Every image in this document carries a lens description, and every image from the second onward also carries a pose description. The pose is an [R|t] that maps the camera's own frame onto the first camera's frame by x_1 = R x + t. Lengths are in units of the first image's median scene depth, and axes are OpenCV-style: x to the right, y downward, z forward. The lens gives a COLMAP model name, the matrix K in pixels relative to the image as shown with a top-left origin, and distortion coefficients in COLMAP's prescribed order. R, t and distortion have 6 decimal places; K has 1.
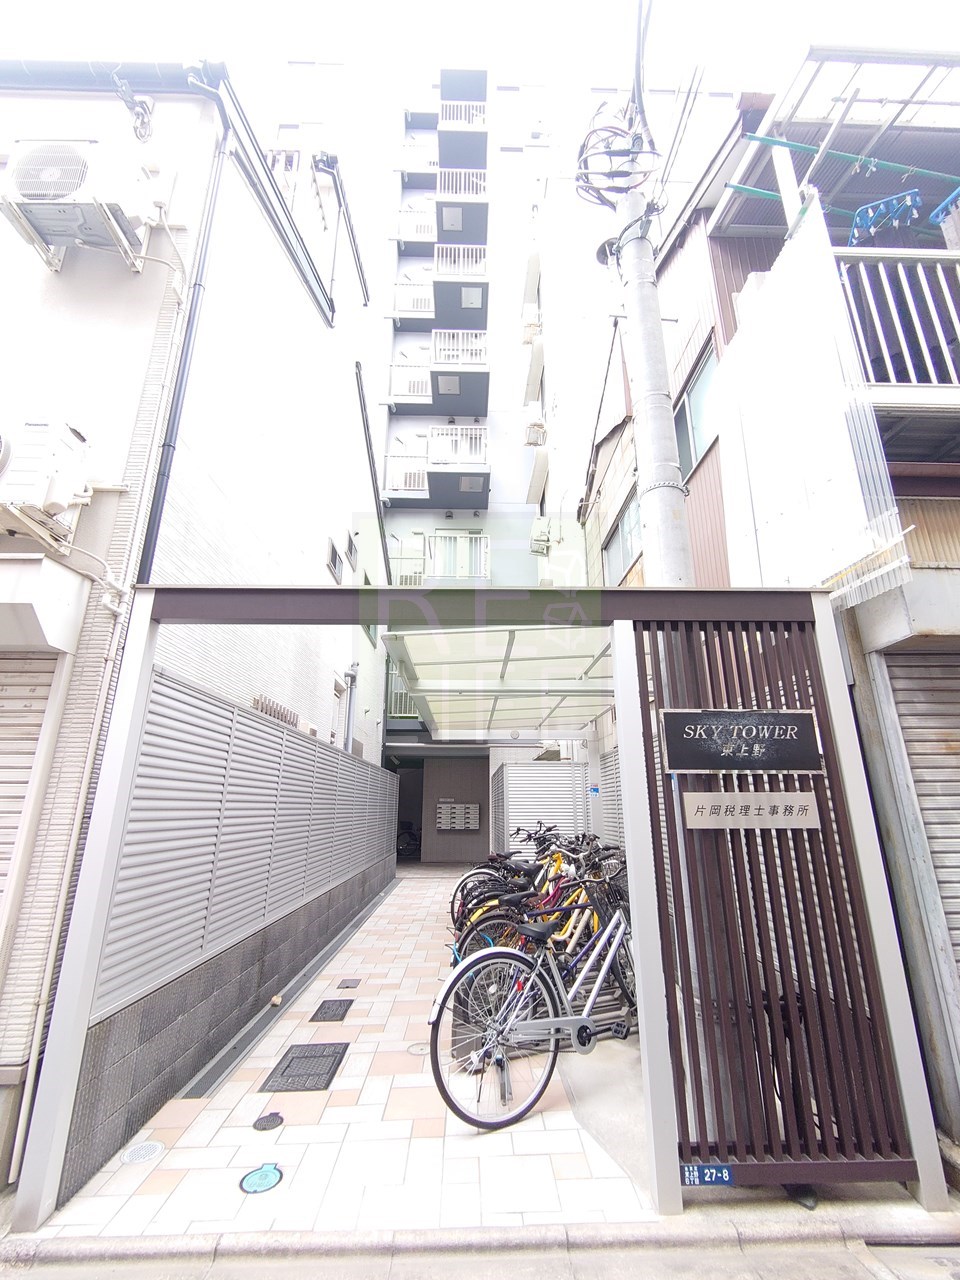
lens RADIAL K [[547.6, 0, 482.8], [0, 547.6, 647.0], [0, 0, 1]] dist [-0.000358, -0.000599]
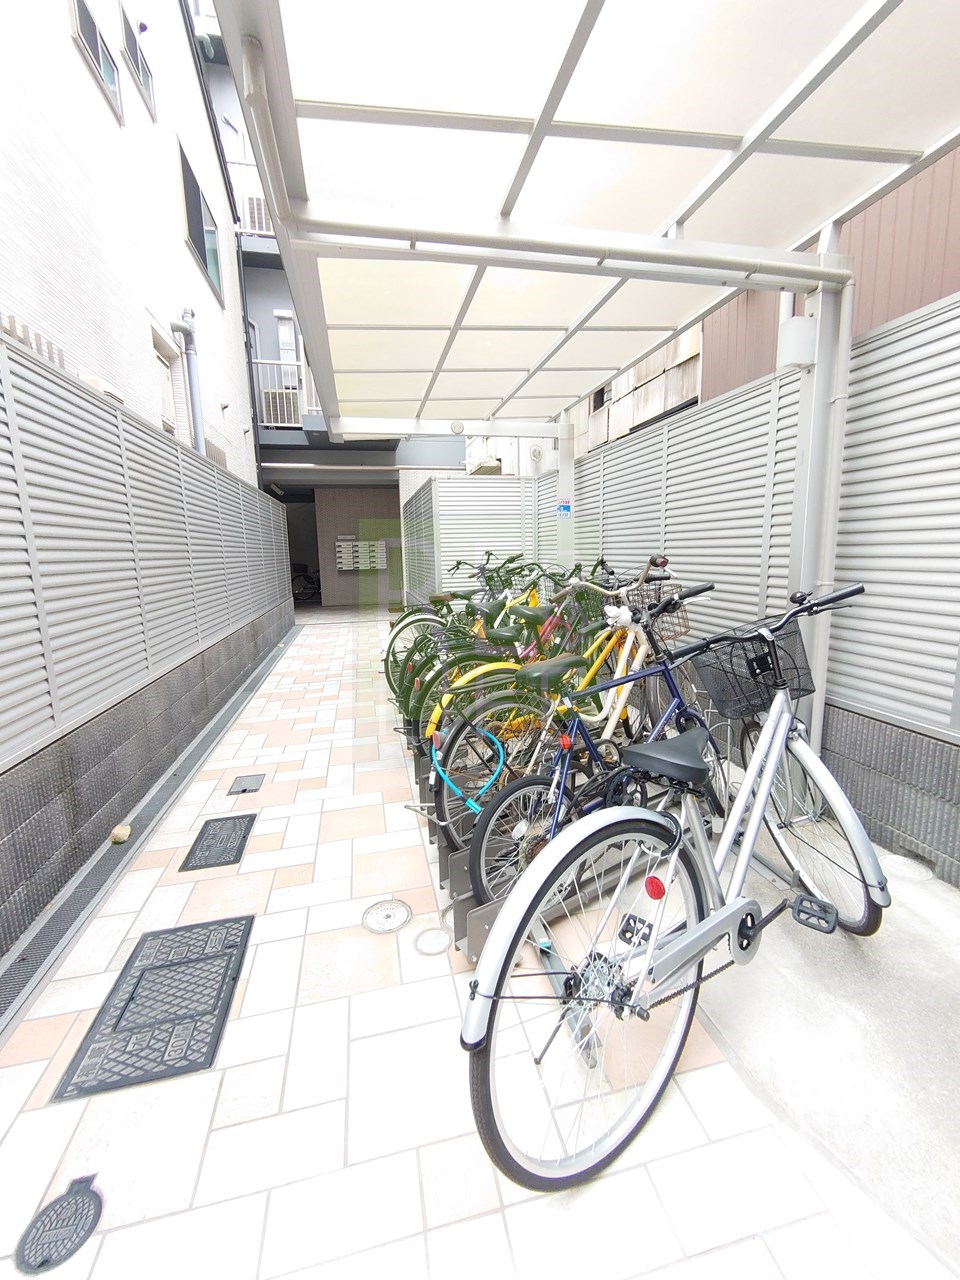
lens RADIAL K [[547.6, 0, 482.8], [0, 547.6, 647.0], [0, 0, 1]] dist [-0.000358, -0.000599]
pose [[0.981610, -0.052773, 0.183459, -0.058648], [-0.033985, 0.897368, 0.439972, 0.126109], [-0.187849, -0.438116, 0.879072, 0.338217]]
